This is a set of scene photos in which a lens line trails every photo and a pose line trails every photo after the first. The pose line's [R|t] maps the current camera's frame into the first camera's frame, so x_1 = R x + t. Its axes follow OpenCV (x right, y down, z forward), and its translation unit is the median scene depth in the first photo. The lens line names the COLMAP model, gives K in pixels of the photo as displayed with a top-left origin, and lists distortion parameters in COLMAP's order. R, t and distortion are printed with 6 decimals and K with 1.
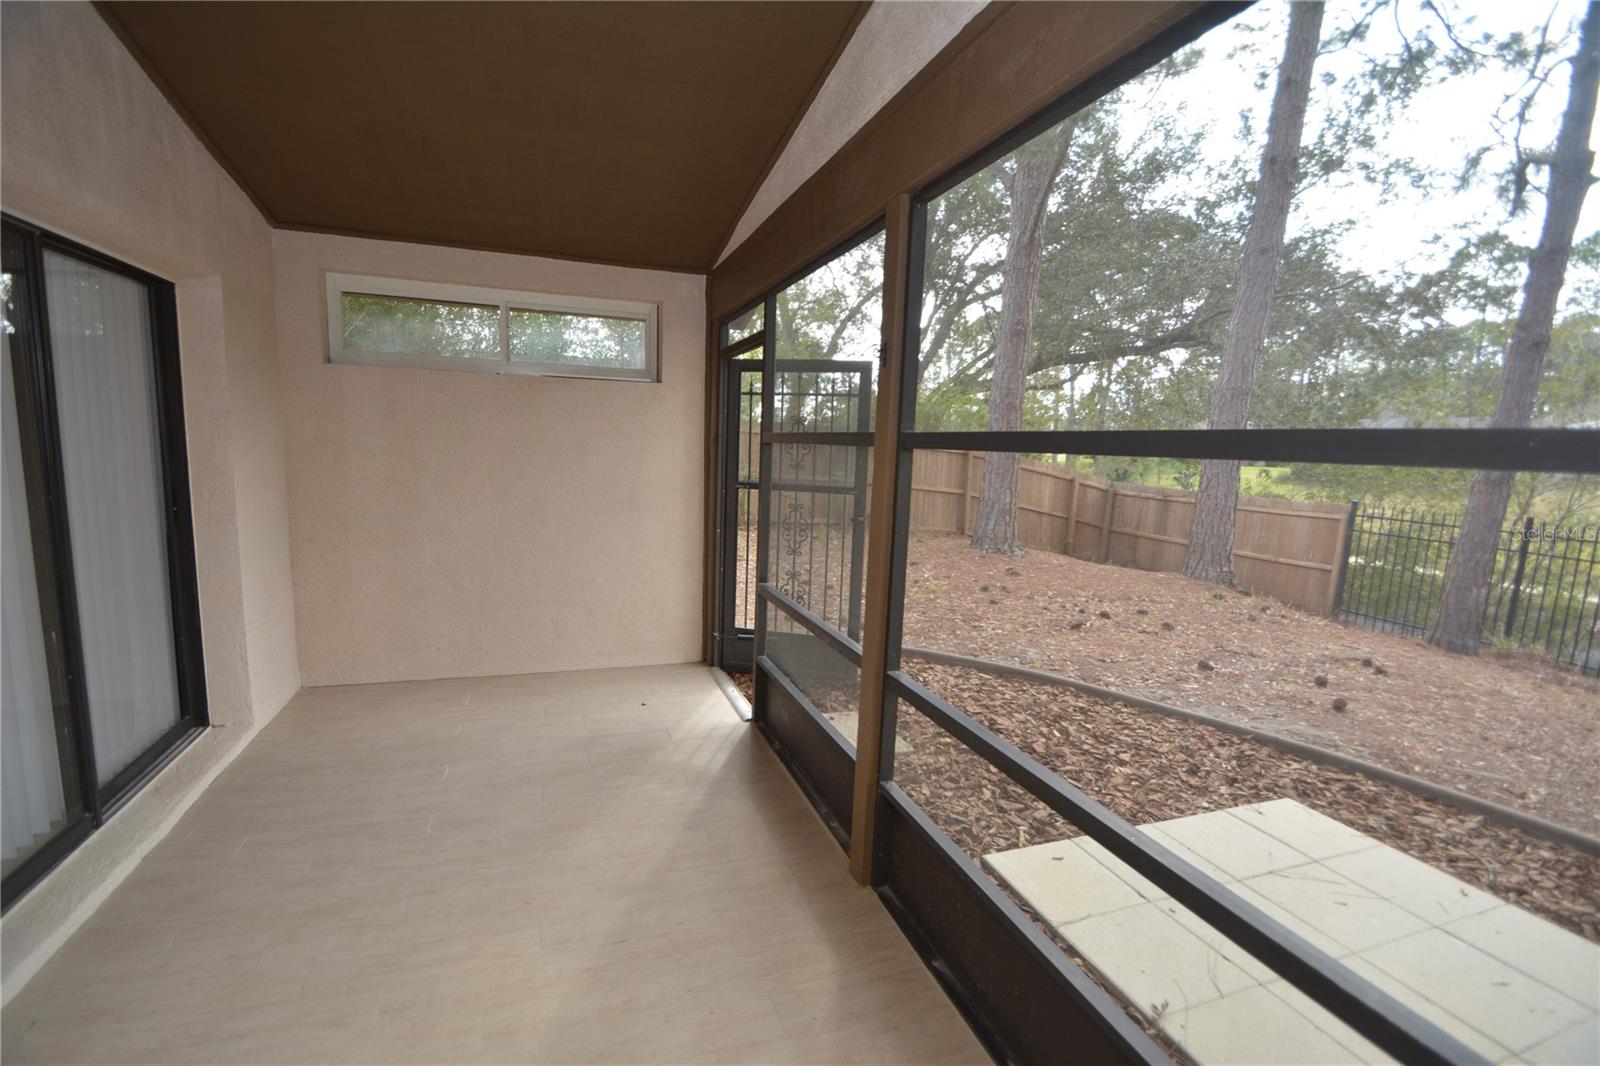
lens RADIAL K [[690.9, 0, 796.0], [0, 690.9, 534.8], [0, 0, 1]] dist [-0.001996, -0.000239]
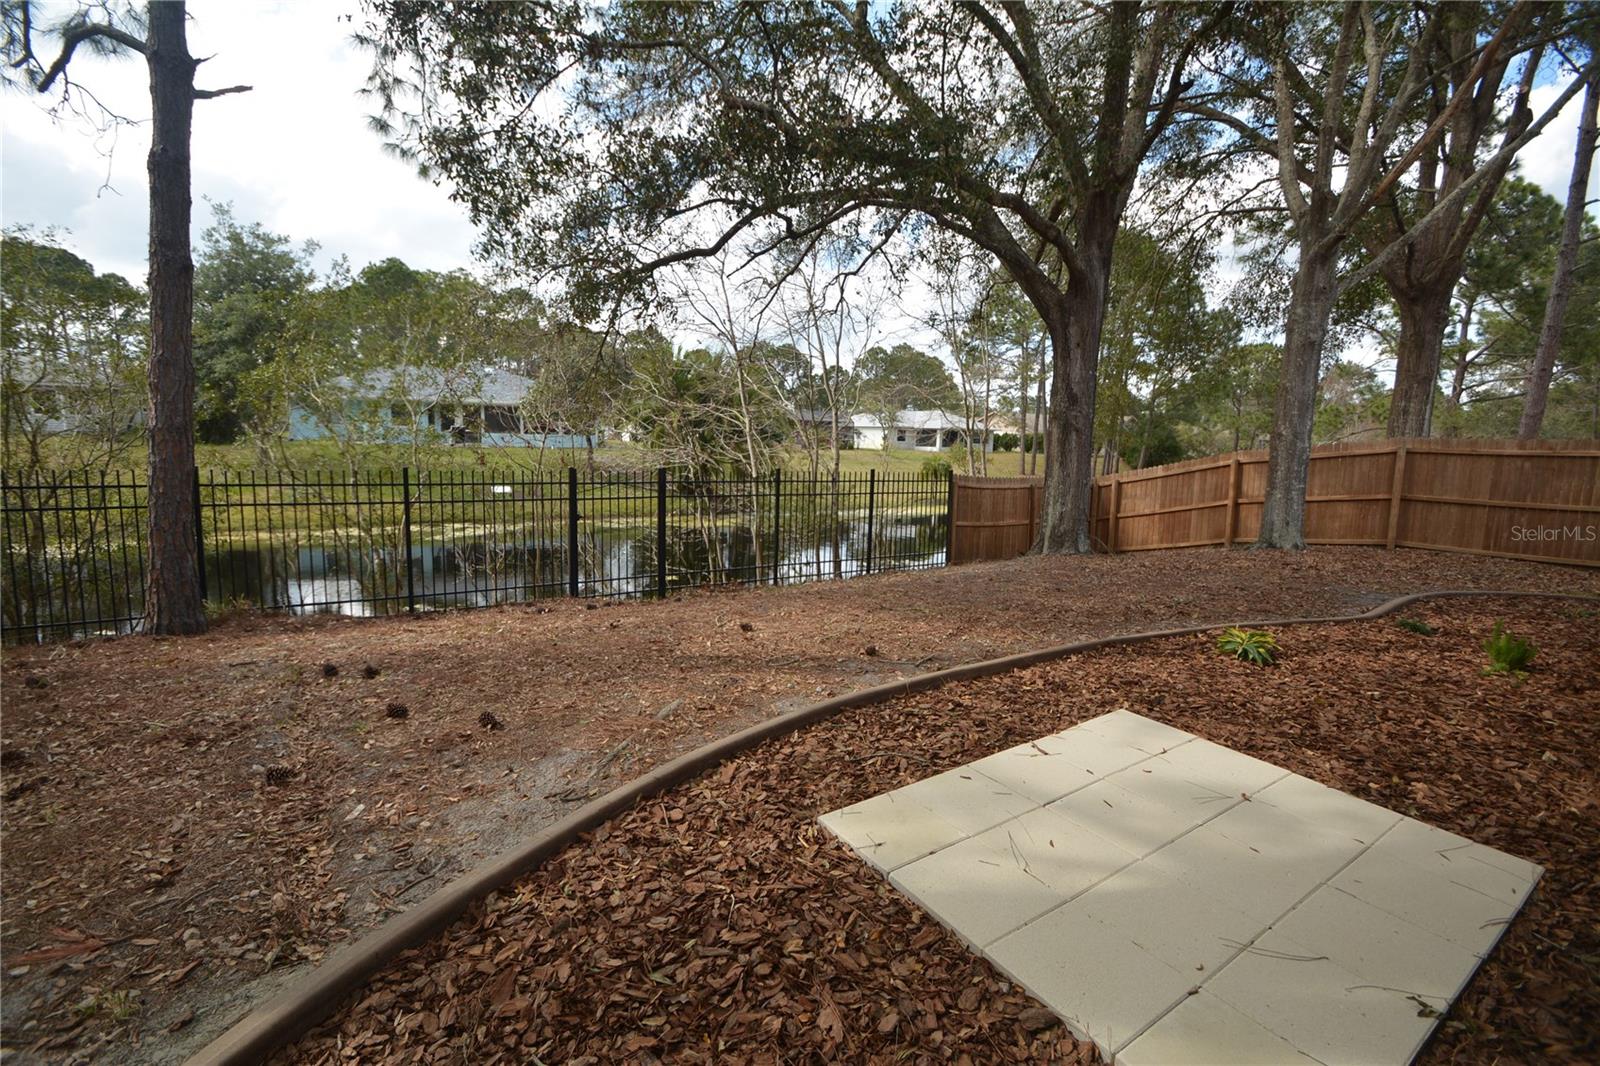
lens RADIAL K [[703.5, 0, 777.1], [0, 703.5, 529.5], [0, 0, 1]] dist [-0.002789, -0.000223]
pose [[-0.231770, -0.155898, 0.960197, -0.016479], [0.100242, 0.977992, 0.182983, -0.082533], [-0.967592, 0.138662, -0.211042, 0.879373]]
